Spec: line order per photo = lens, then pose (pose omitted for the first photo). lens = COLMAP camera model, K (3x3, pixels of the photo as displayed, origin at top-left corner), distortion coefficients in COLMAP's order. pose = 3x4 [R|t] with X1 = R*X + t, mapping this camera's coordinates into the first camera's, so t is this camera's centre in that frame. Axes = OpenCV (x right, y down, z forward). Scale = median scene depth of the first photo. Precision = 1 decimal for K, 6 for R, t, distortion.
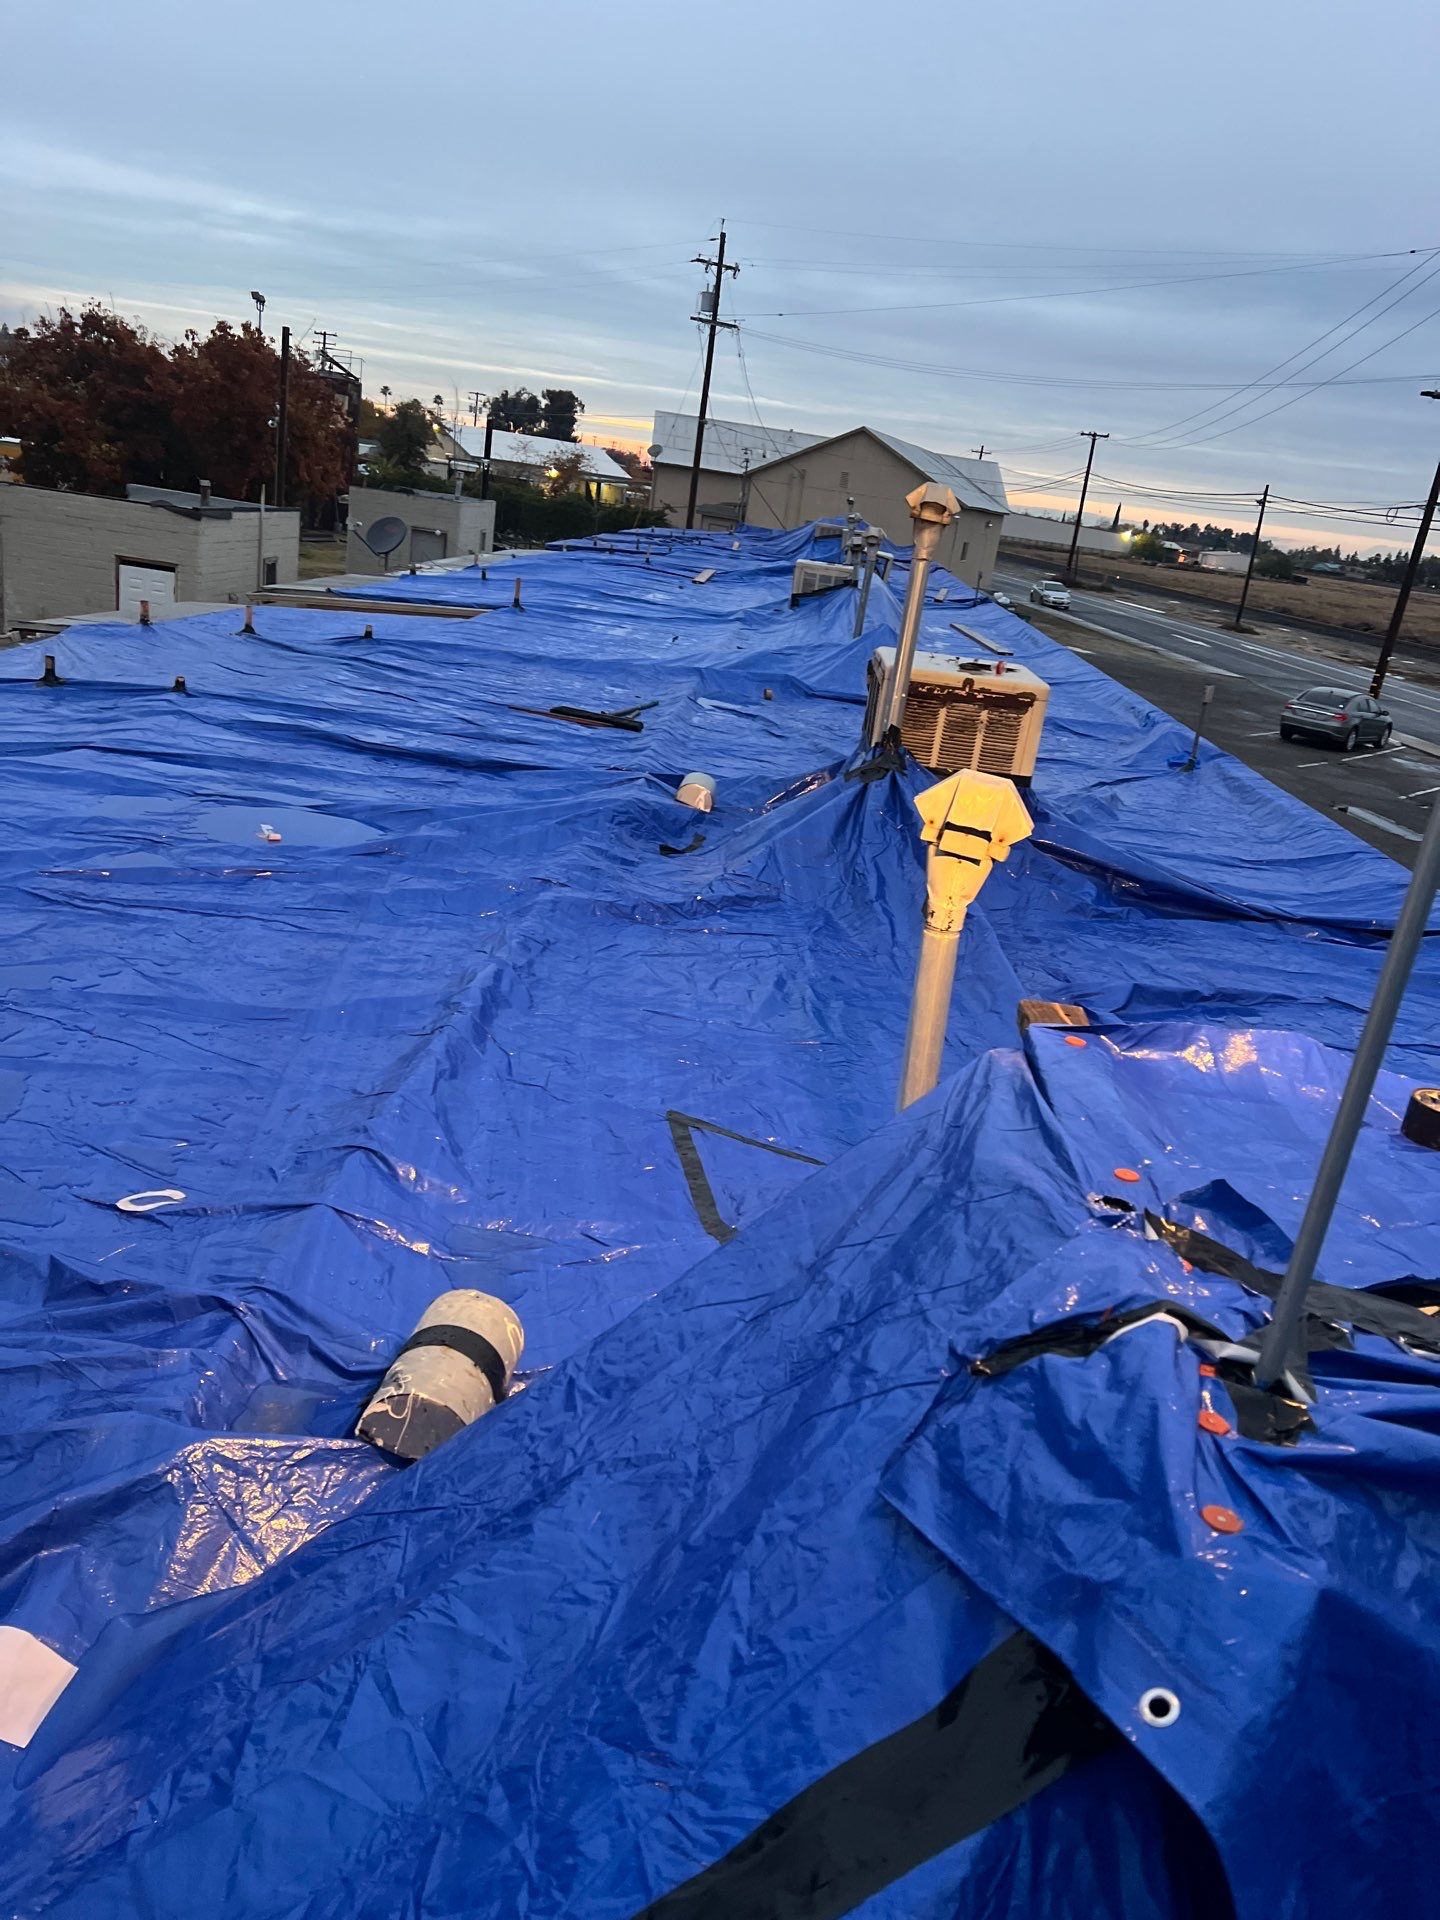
lens RADIAL K [[1422.4, 0, 729.9], [0, 1422.4, 969.4], [0, 0, 1]] dist [0.039049, -0.040806]
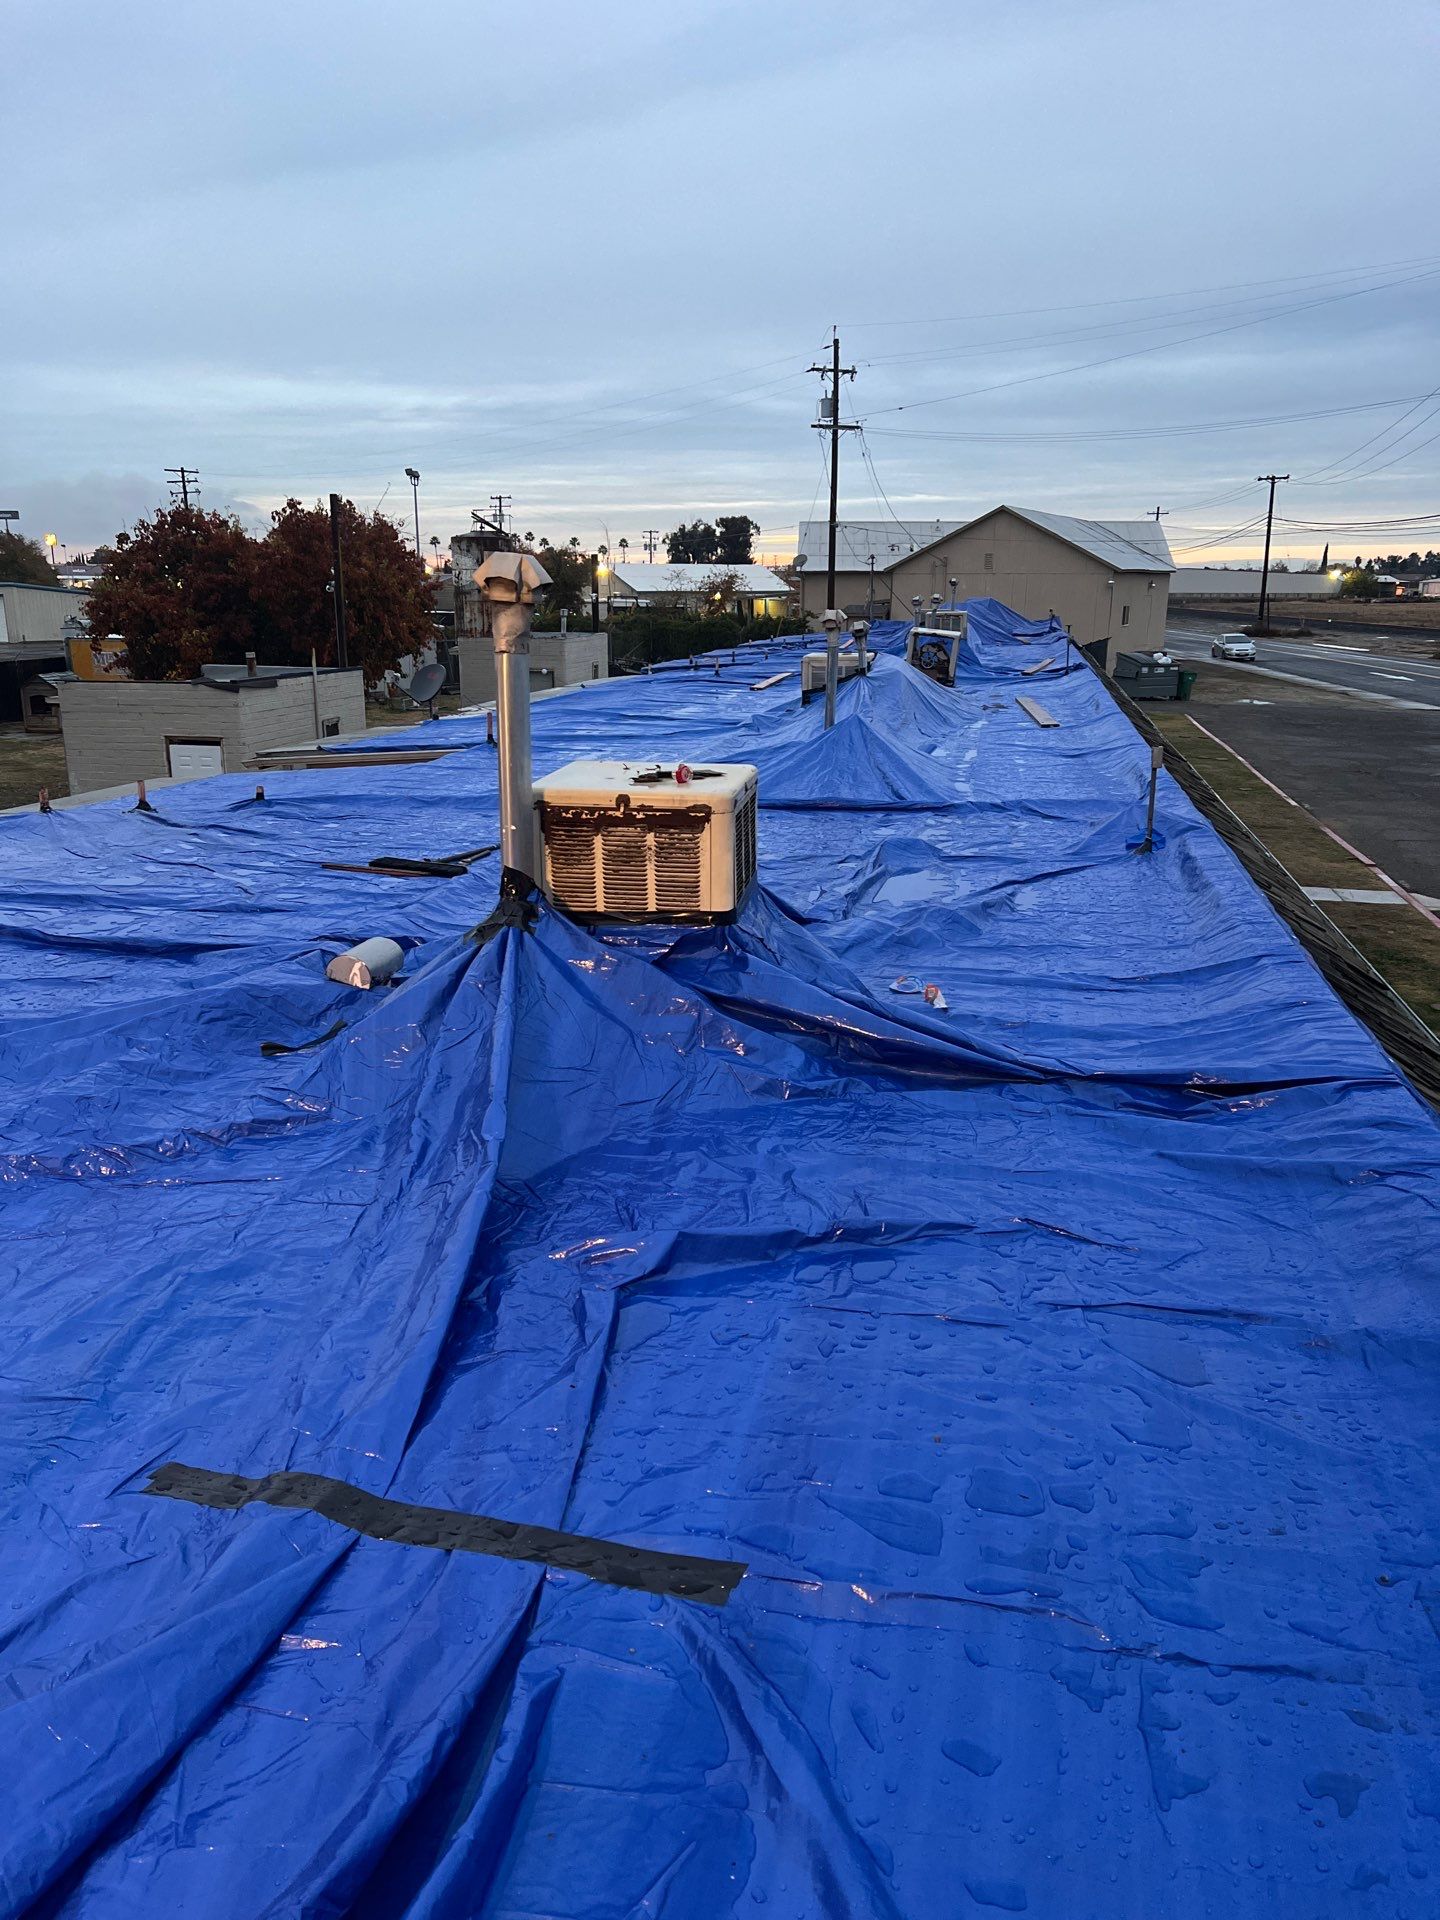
lens RADIAL K [[1416.3, 0, 703.3], [0, 1416.3, 977.9], [0, 0, 1]] dist [0.067932, -0.103916]
pose [[0.980795, -0.091013, -0.172506, 0.106097], [0.079443, 0.994174, -0.072842, -0.015064], [0.178131, 0.057739, 0.982311, 0.084525]]
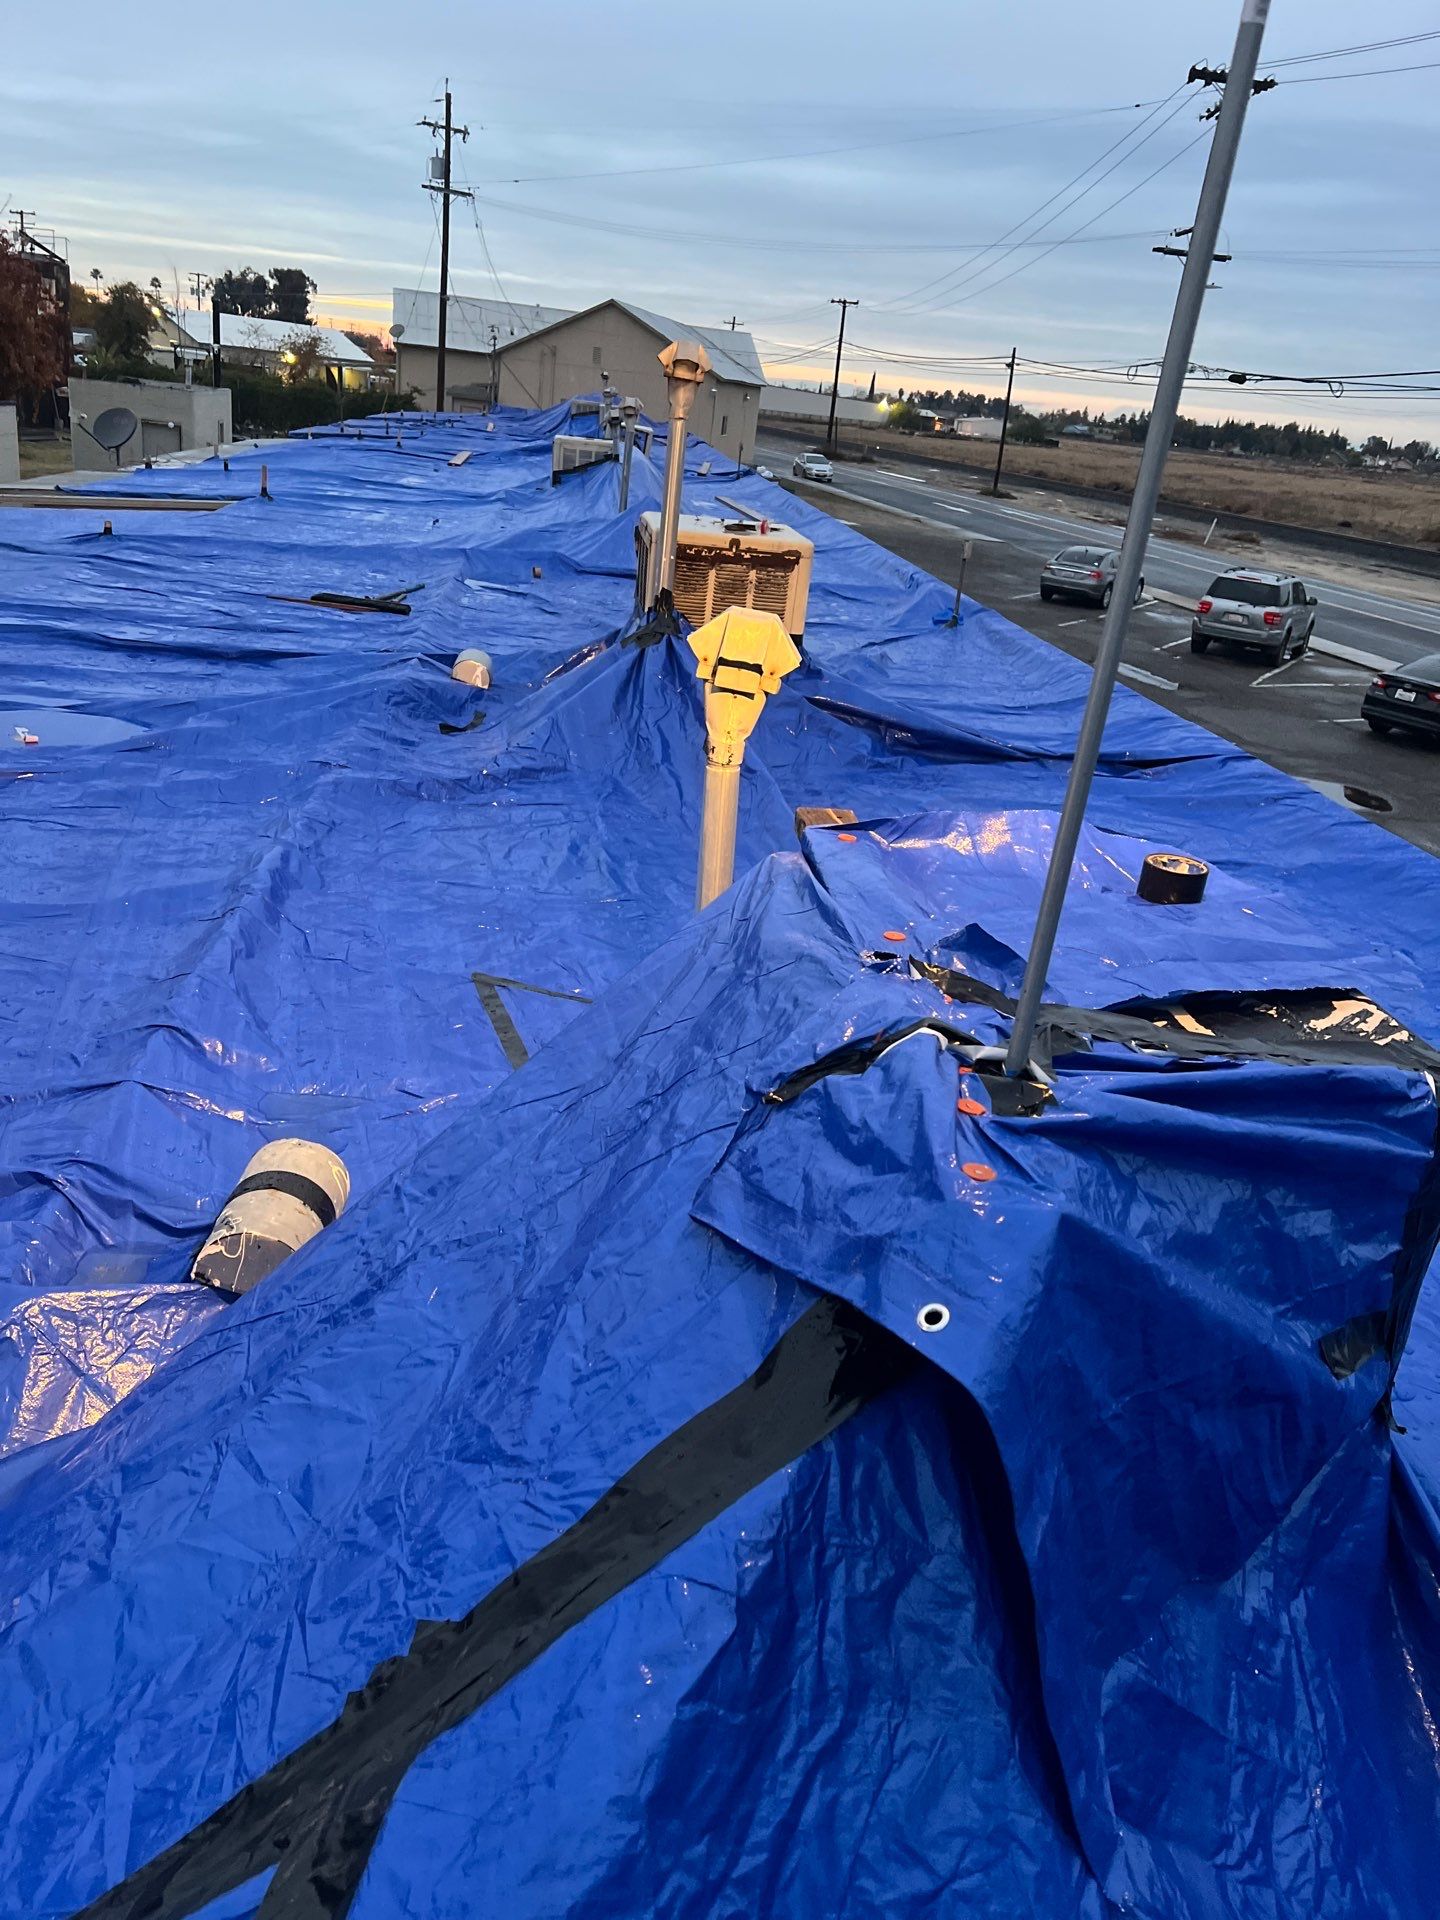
lens RADIAL K [[1425.2, 0, 702.7], [0, 1425.2, 957.0], [0, 0, 1]] dist [0.039858, -0.042086]
pose [[0.989239, -0.084137, 0.119693, -0.000215], [0.076042, 0.994597, 0.070675, 0.005501], [-0.124992, -0.060813, 0.990292, -0.005770]]
